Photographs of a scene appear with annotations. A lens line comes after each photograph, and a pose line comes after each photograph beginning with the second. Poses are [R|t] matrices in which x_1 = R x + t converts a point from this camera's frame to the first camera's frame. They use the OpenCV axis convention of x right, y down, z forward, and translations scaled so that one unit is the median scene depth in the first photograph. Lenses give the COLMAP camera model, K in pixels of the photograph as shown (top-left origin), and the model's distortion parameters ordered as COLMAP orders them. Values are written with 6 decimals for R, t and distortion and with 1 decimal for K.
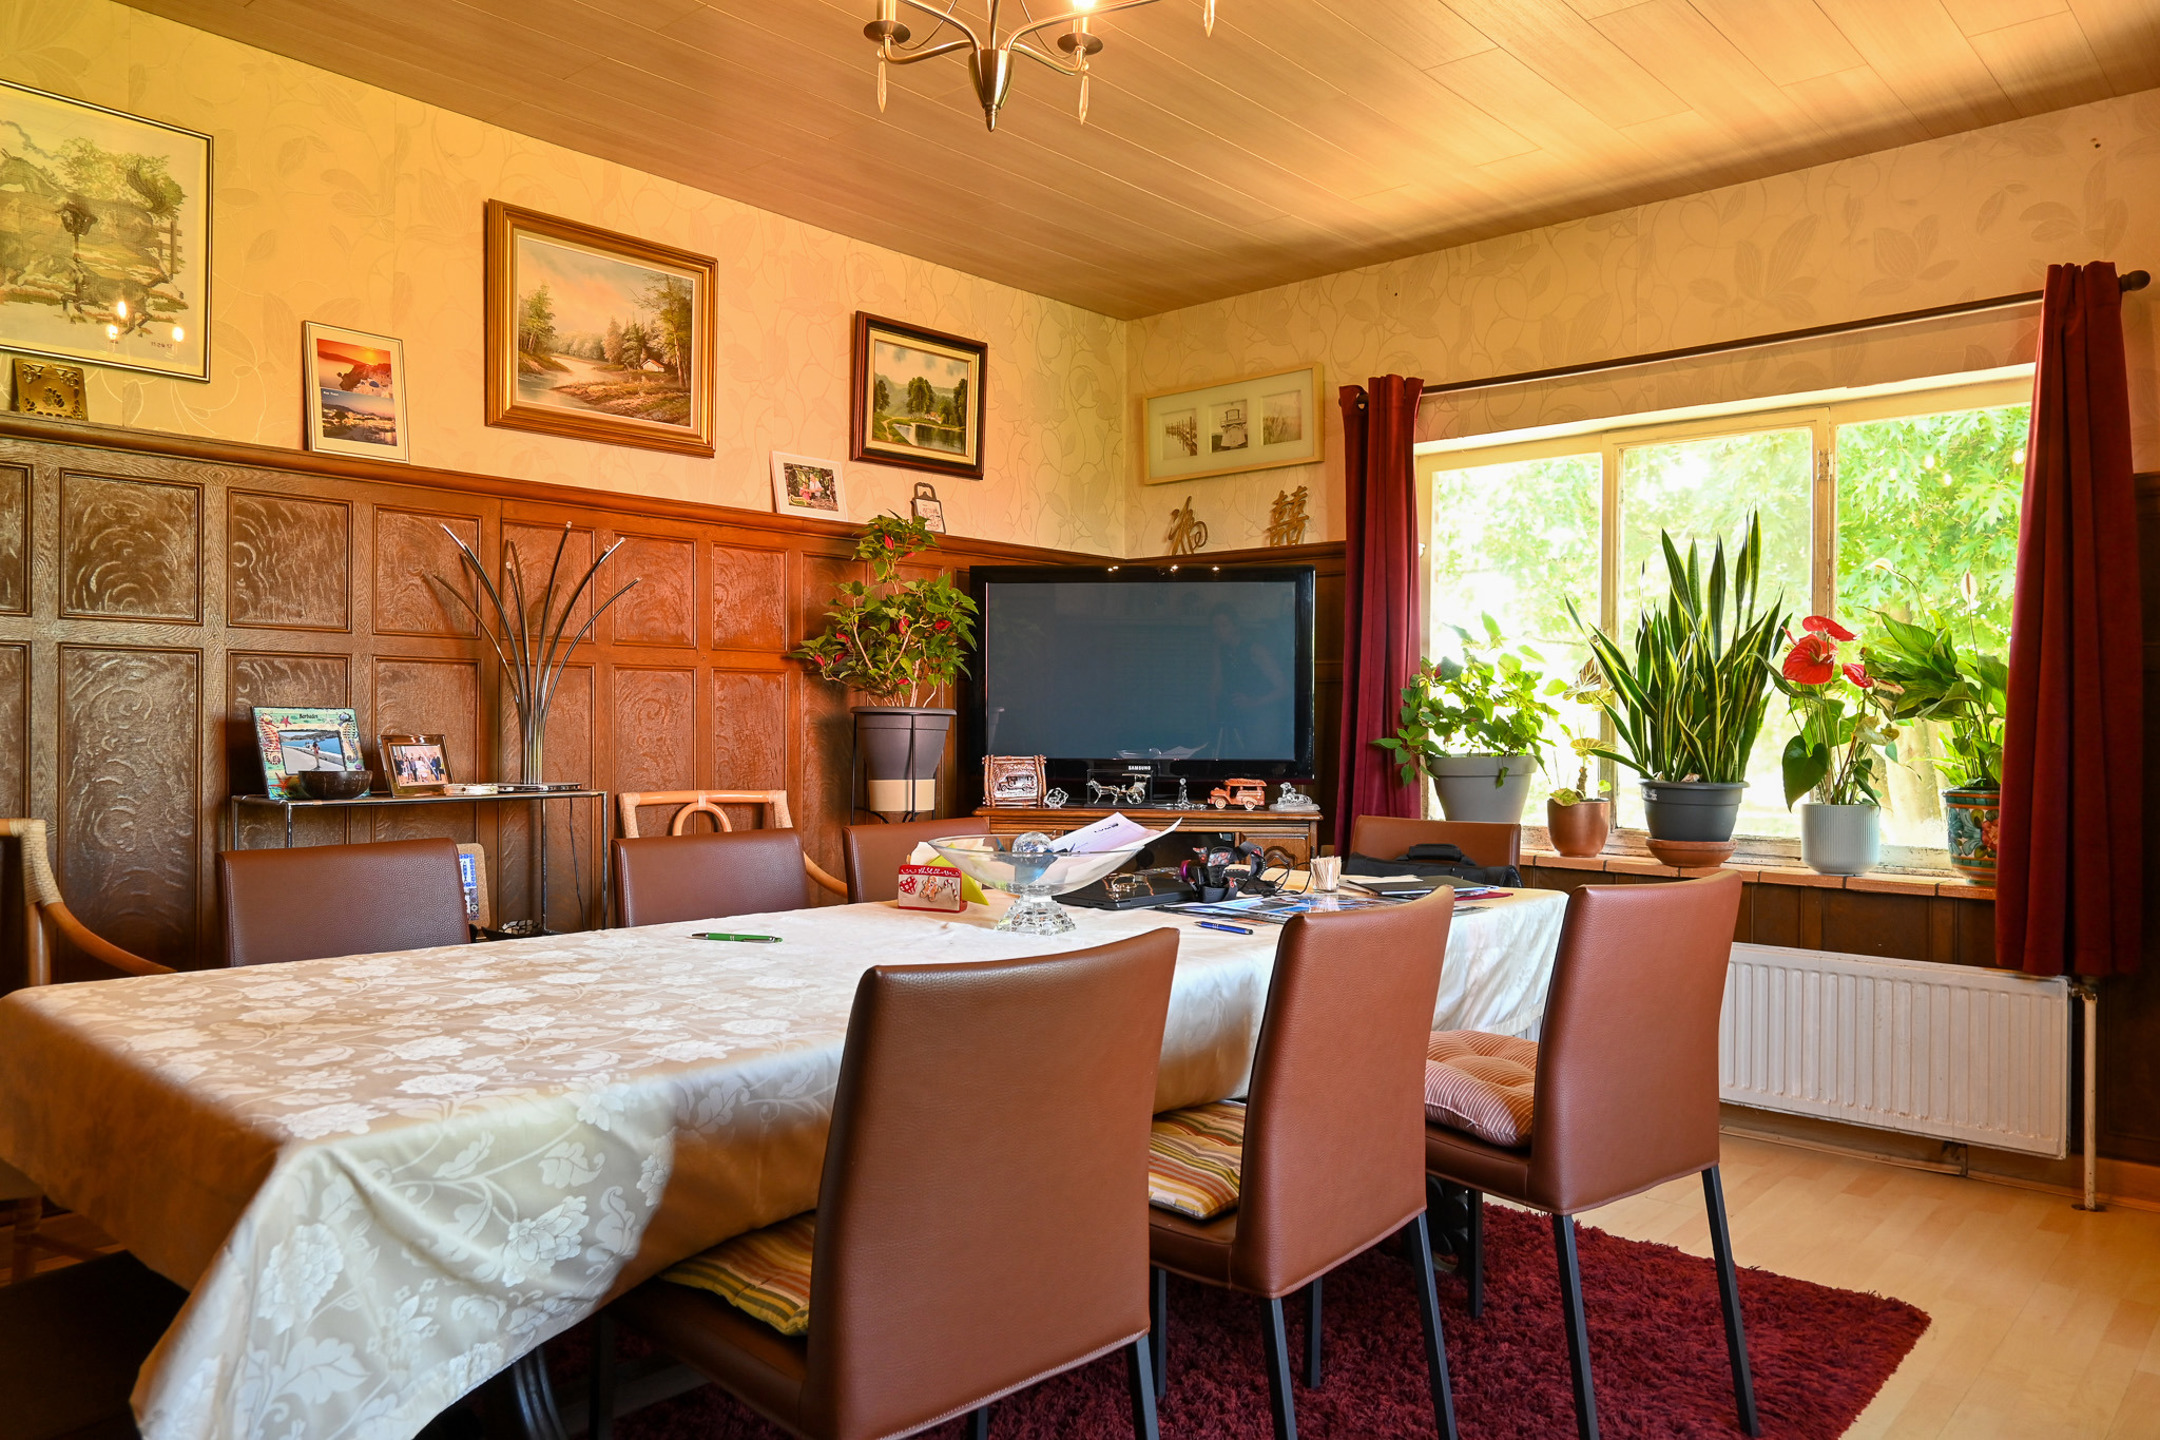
lens RADIAL K [[1507.8, 0, 1087.4], [0, 1507.8, 797.6], [0, 0, 1]] dist [-0.002925, 0.002990]
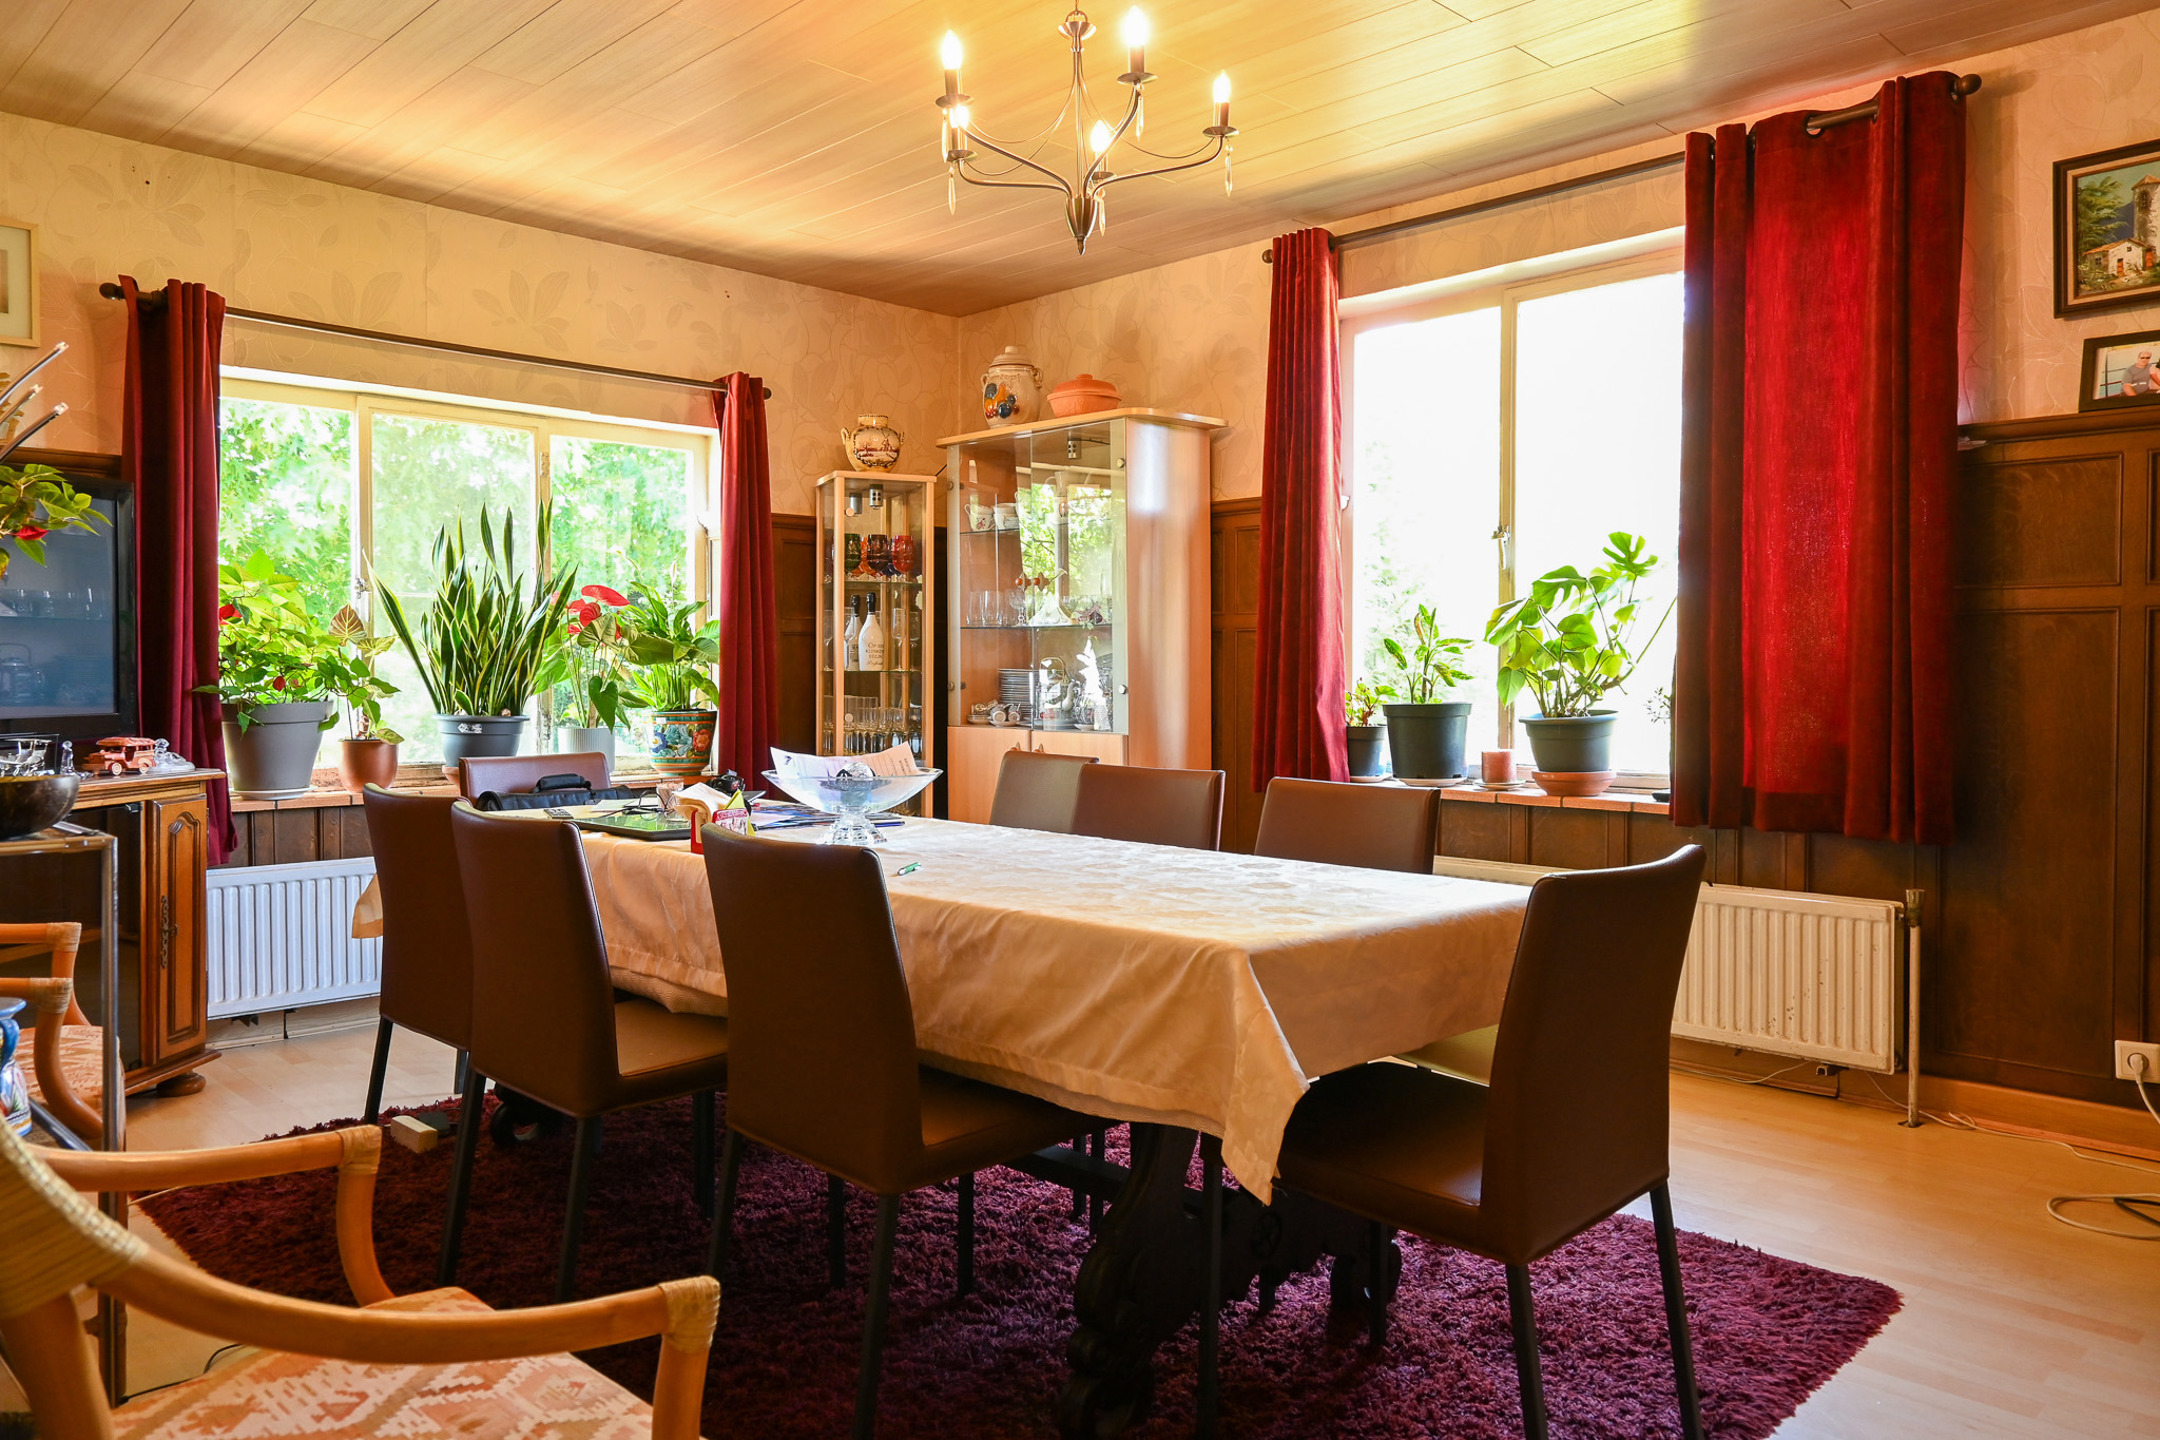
lens RADIAL K [[1507.8, 0, 1087.4], [0, 1507.8, 797.6], [0, 0, 1]] dist [-0.002925, 0.002990]
pose [[0.049251, -0.093879, 0.994365, -0.774272], [0.048350, 0.994630, 0.091510, -0.033050], [-0.997615, 0.043571, 0.053525, 0.476081]]
